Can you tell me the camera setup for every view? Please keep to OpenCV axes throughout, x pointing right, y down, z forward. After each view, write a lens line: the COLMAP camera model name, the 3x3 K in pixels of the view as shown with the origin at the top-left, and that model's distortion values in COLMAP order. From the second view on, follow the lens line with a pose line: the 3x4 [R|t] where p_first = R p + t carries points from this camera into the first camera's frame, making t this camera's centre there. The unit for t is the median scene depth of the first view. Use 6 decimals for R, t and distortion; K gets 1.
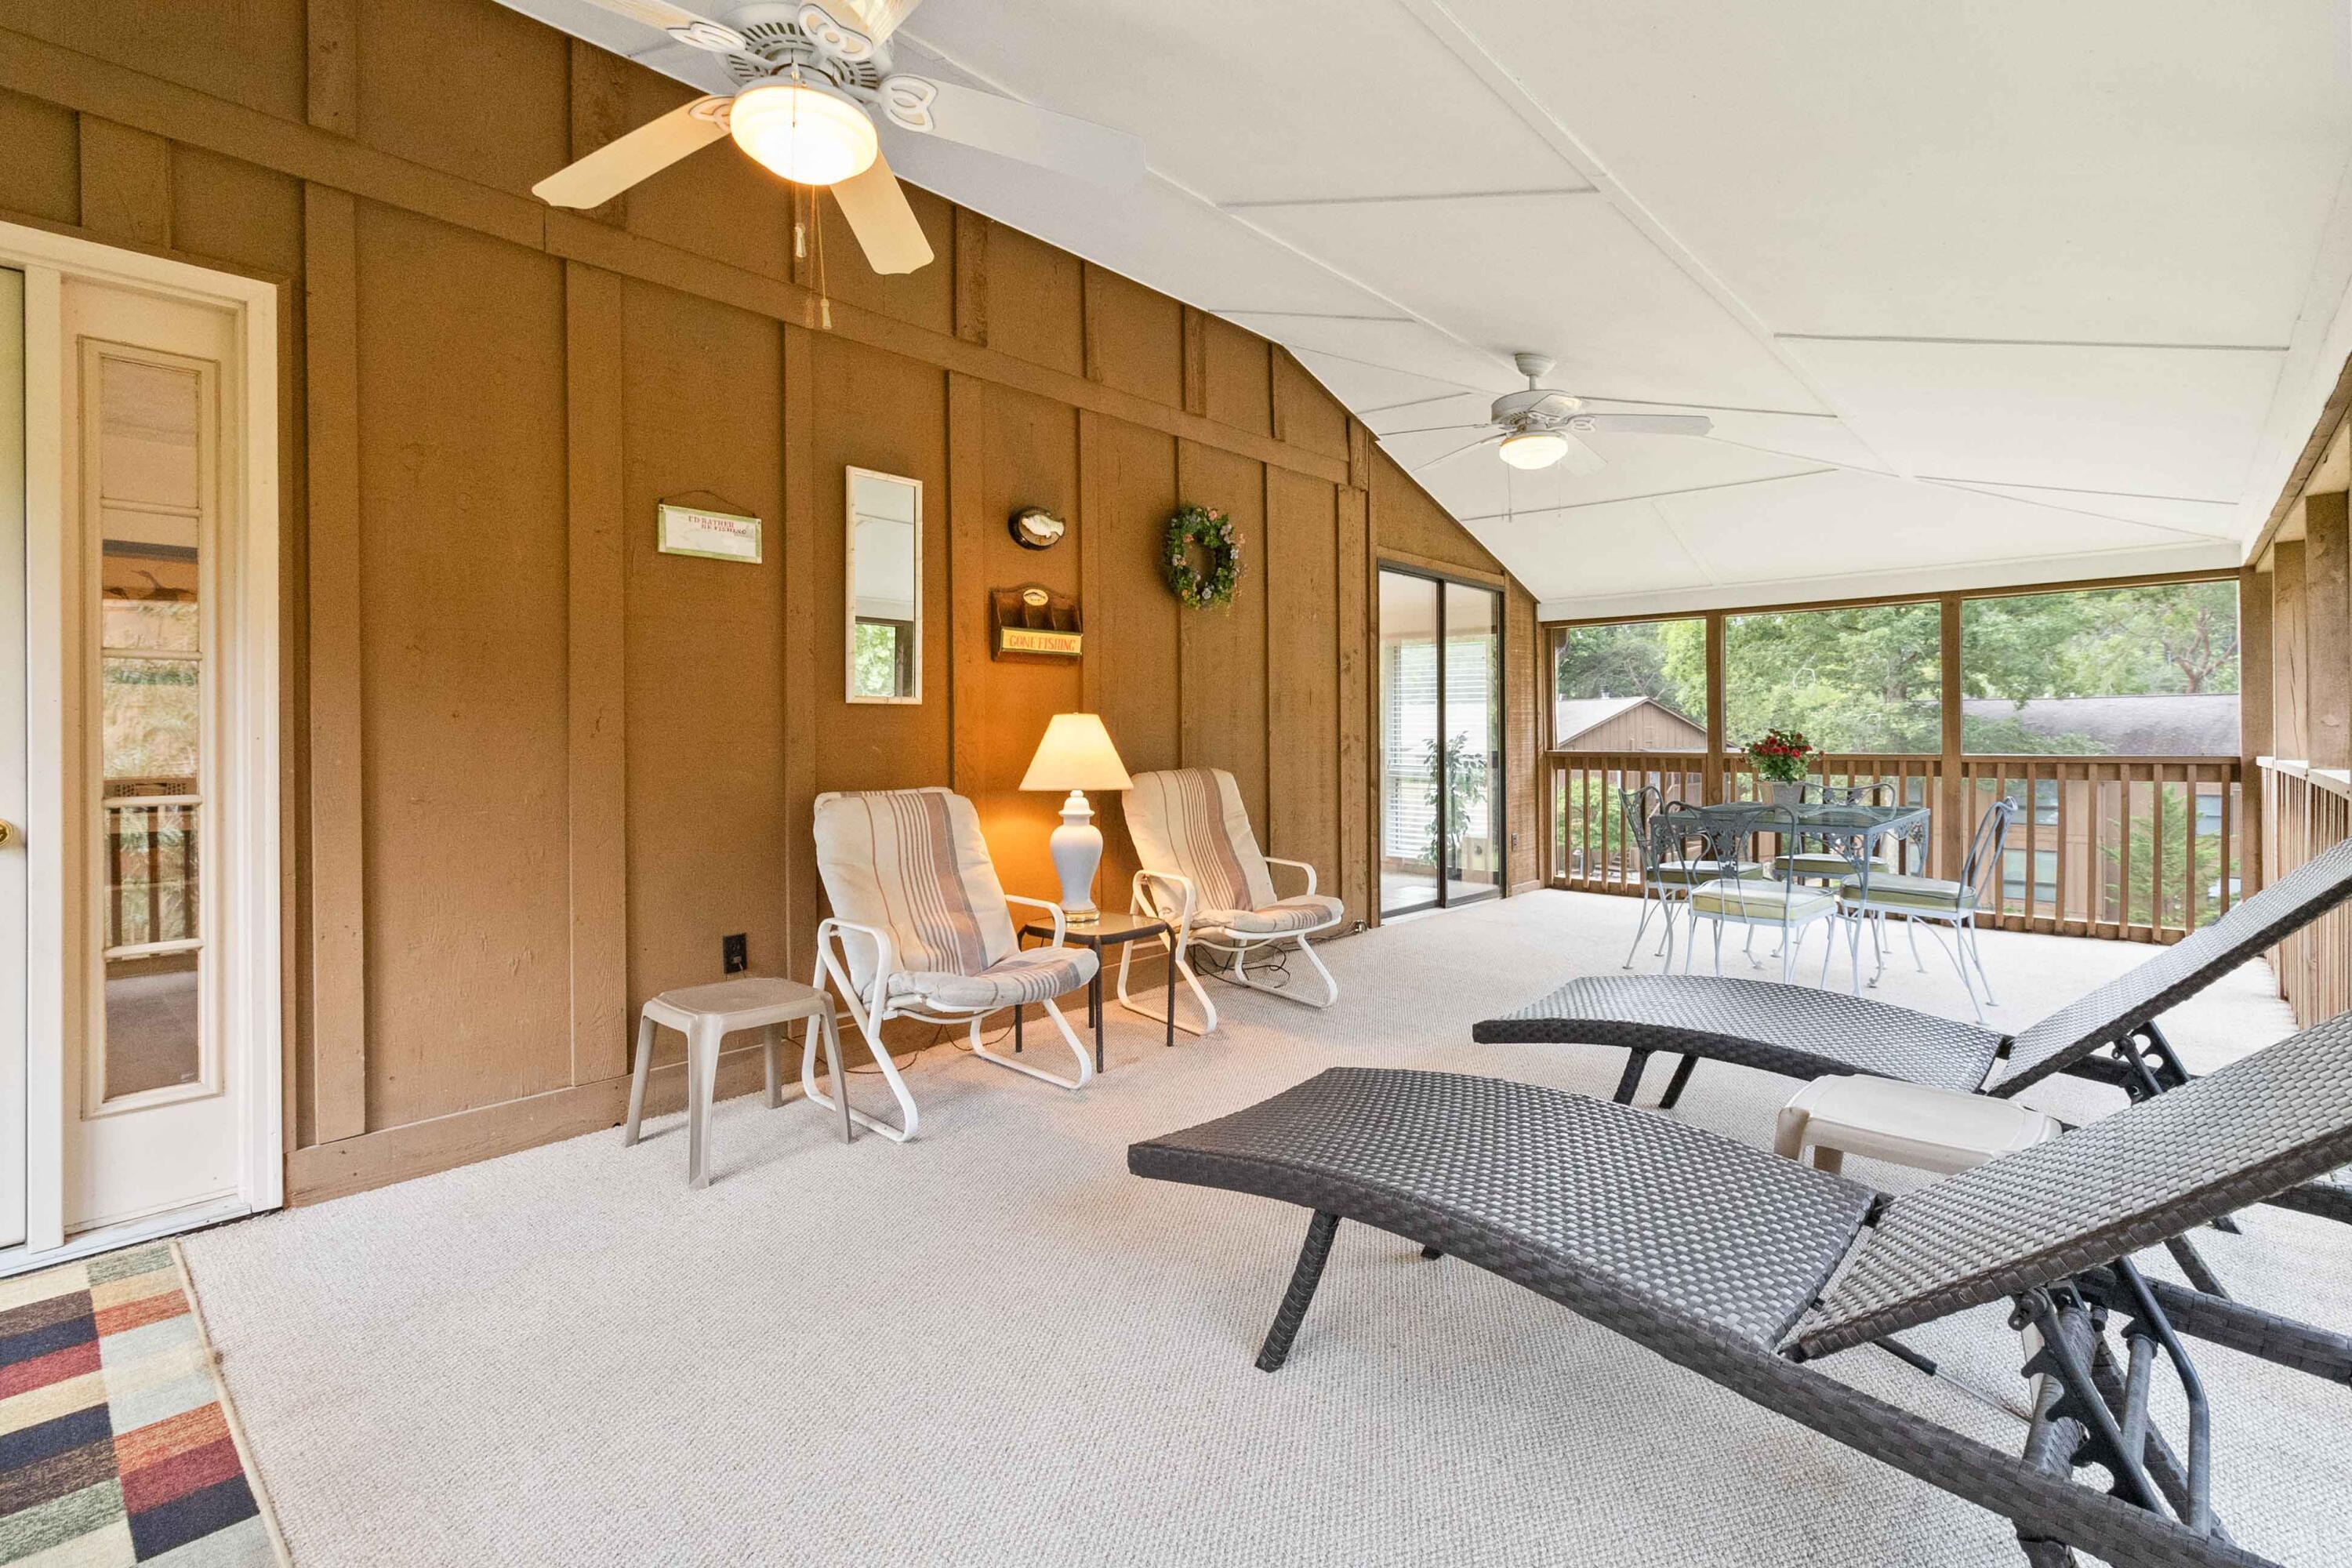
lens RADIAL K [[1109.2, 0, 1217.9], [0, 1109.2, 733.2], [0, 0, 1]] dist [0.002578, 0.001095]
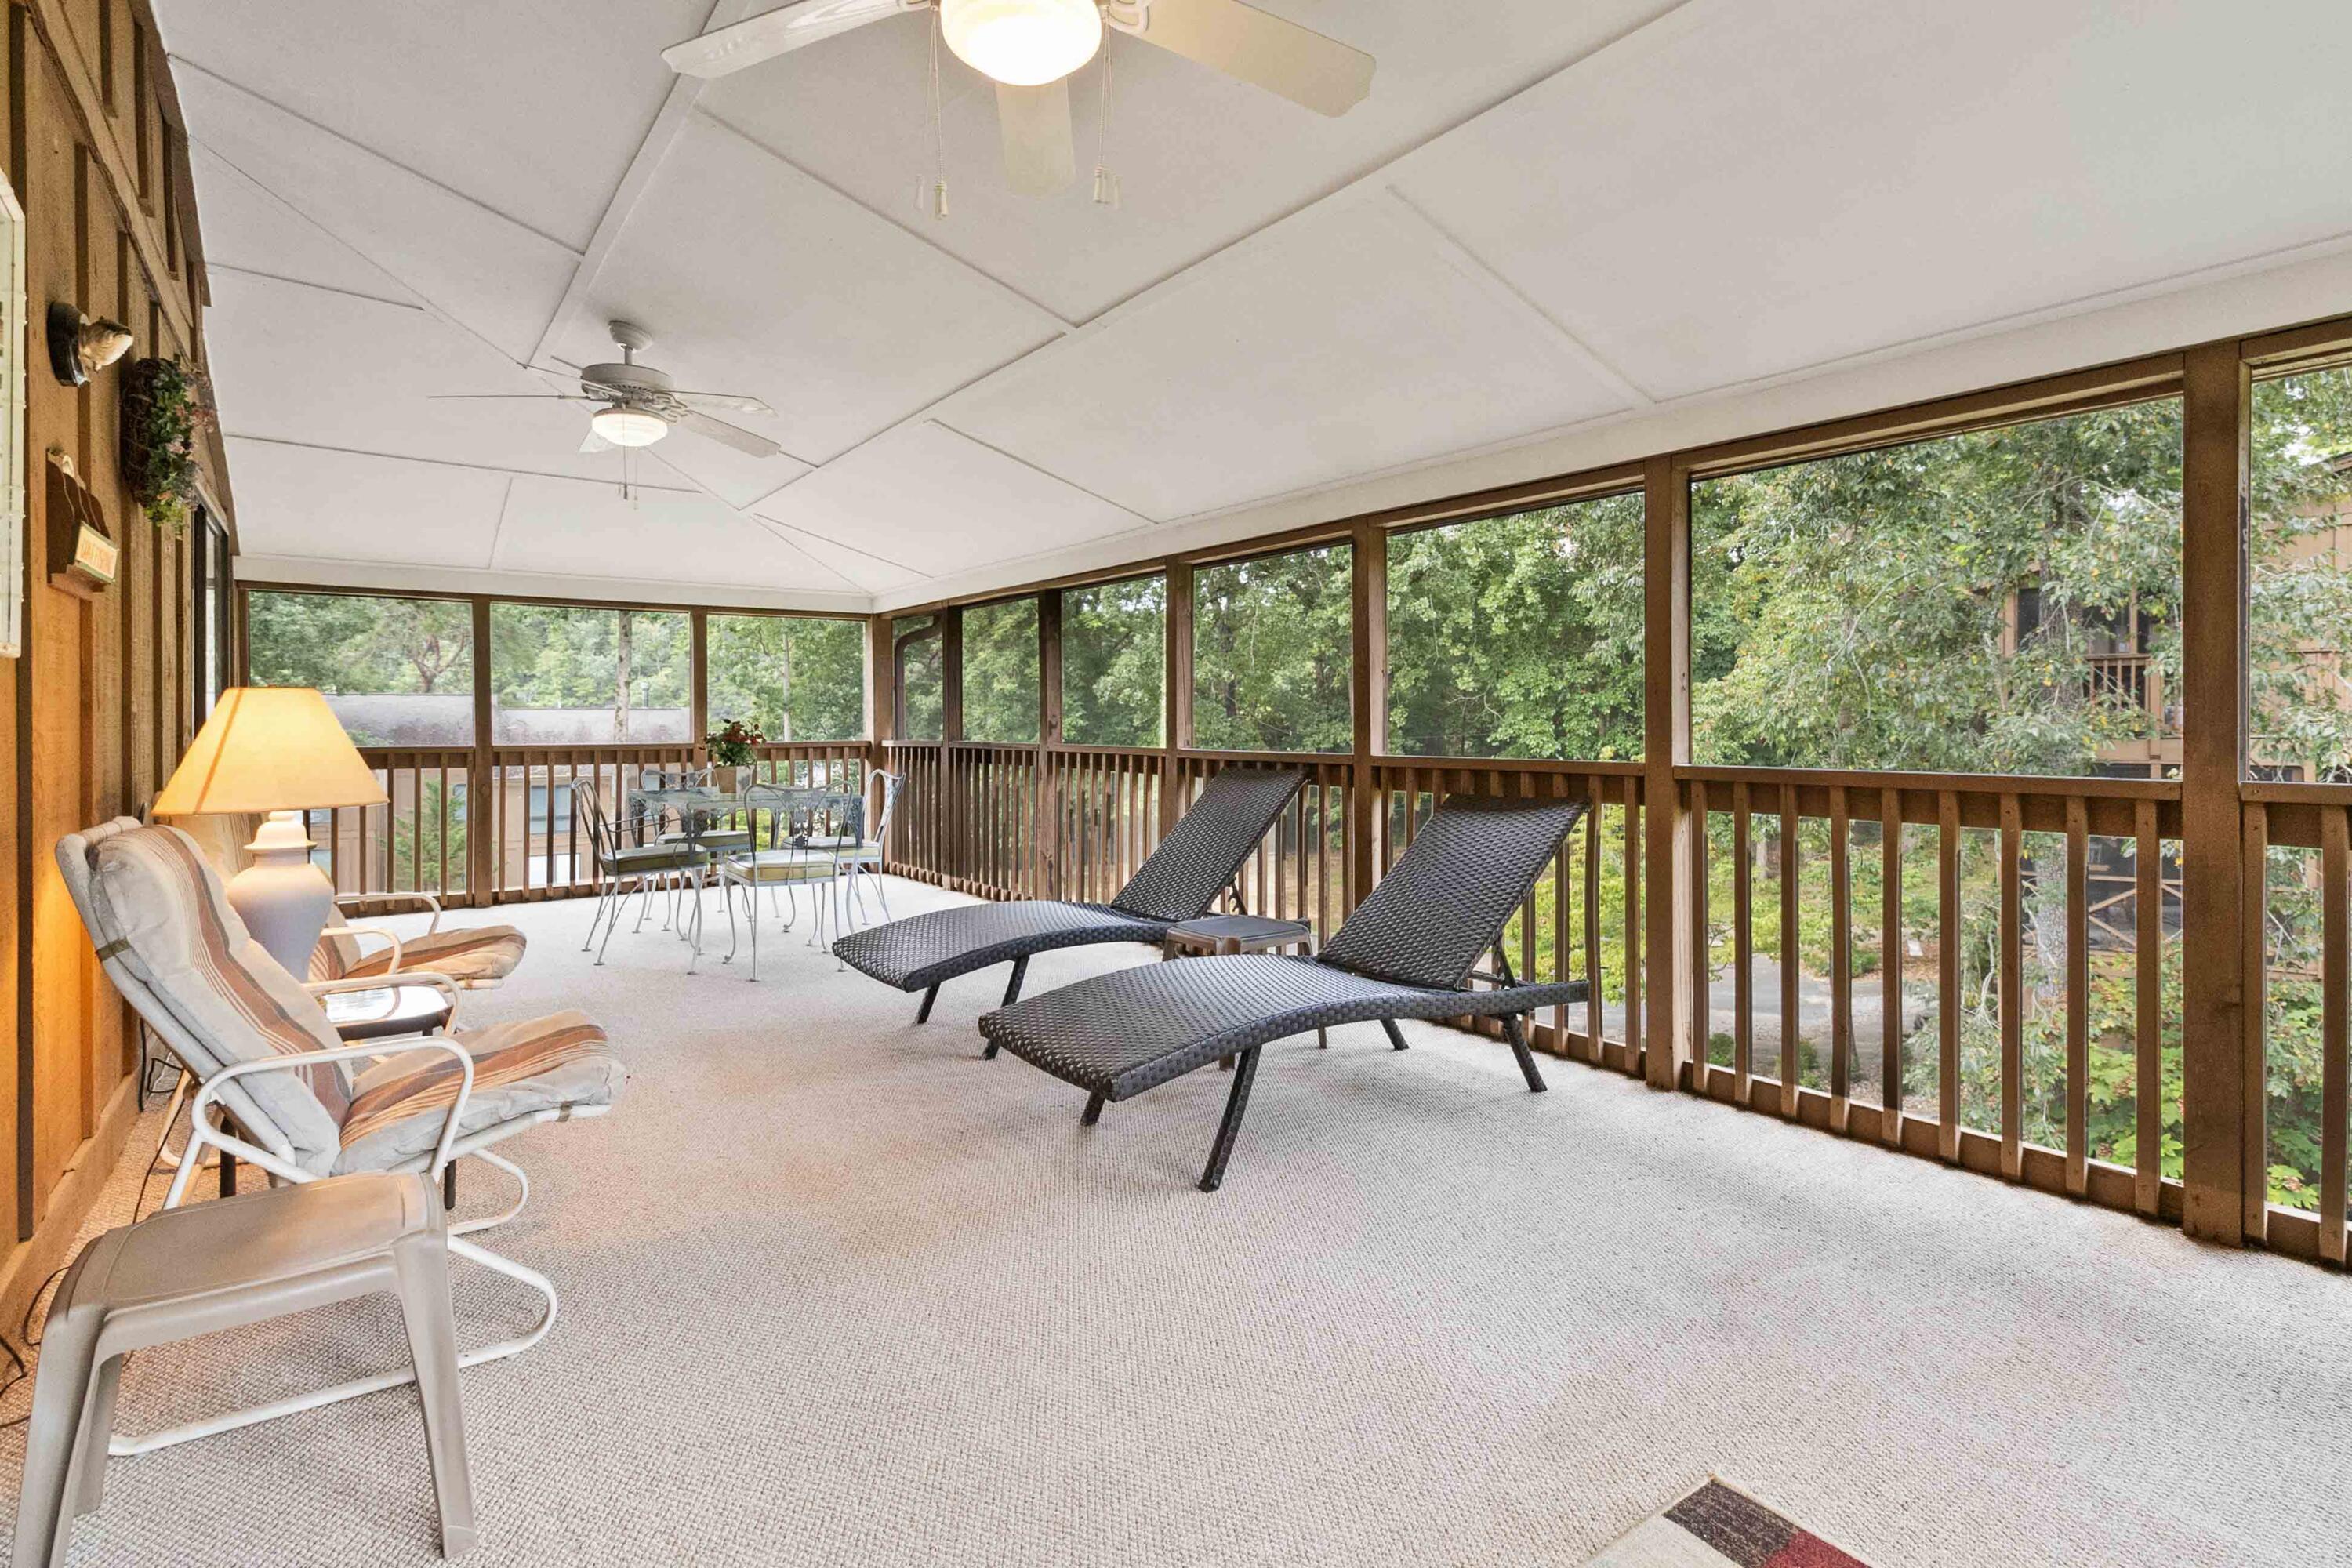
lens RADIAL K [[1109.2, 0, 1199.8], [0, 1109.2, 734.0], [0, 0, 1]] dist [0.002578, 0.001095]
pose [[0.214926, -0.005126, 0.976617, -0.547656], [0.001571, 0.999987, 0.004903, 0.006122], [-0.976629, 0.000480, 0.214931, 0.315191]]
